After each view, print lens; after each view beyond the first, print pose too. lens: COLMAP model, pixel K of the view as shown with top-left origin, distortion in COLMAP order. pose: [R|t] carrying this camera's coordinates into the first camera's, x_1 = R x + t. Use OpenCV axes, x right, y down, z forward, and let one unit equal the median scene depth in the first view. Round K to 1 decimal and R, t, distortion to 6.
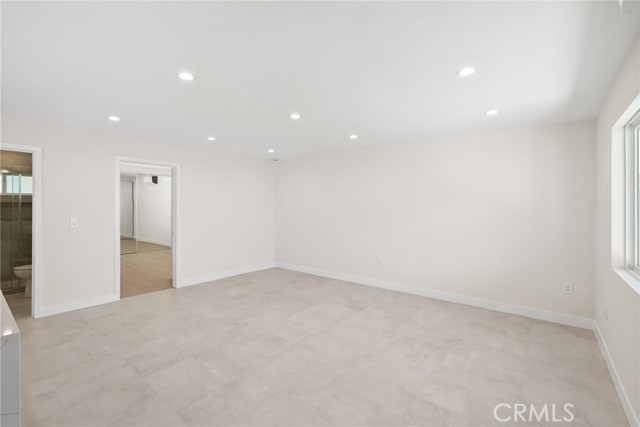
lens RADIAL K [[288.7, 0, 321.6], [0, 288.7, 206.4], [0, 0, 1]] dist [-0.004025, -0.000264]
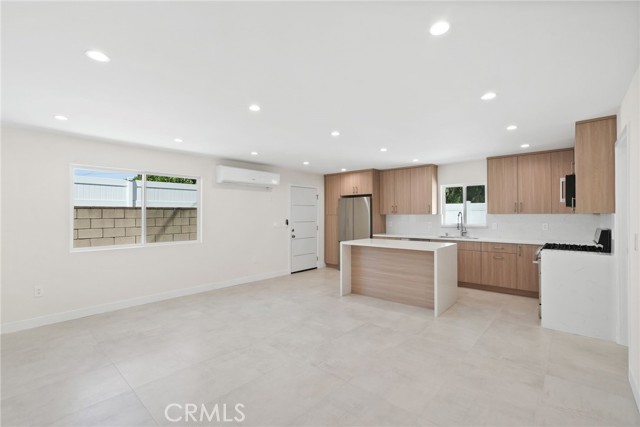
lens RADIAL K [[283.1, 0, 317.1], [0, 283.1, 214.3], [0, 0, 1]] dist [-0.012615, 0.000179]
pose [[-0.997922, 0.001152, 0.064417, -0.316955], [0.001119, 0.999999, -0.000550, 0.006592], [-0.064418, -0.000477, -0.997923, 1.745276]]
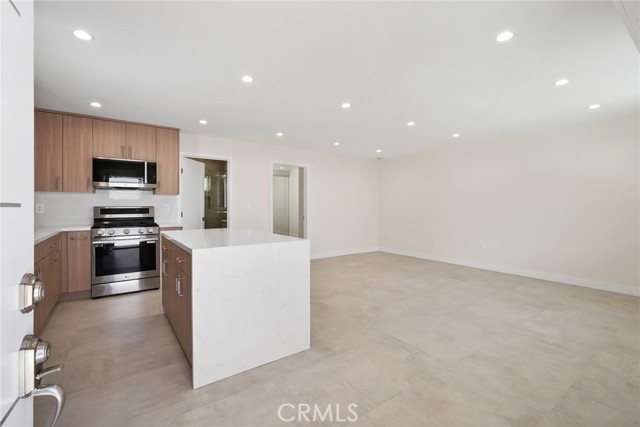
lens RADIAL K [[291.4, 0, 321.2], [0, 291.4, 206.5], [0, 0, 1]] dist [0.001189, 0.000961]
pose [[0.962117, -0.001367, -0.272634, -0.117096], [0.001253, 0.999999, -0.000593, 0.060248], [0.272635, 0.000229, 0.962118, -0.362580]]
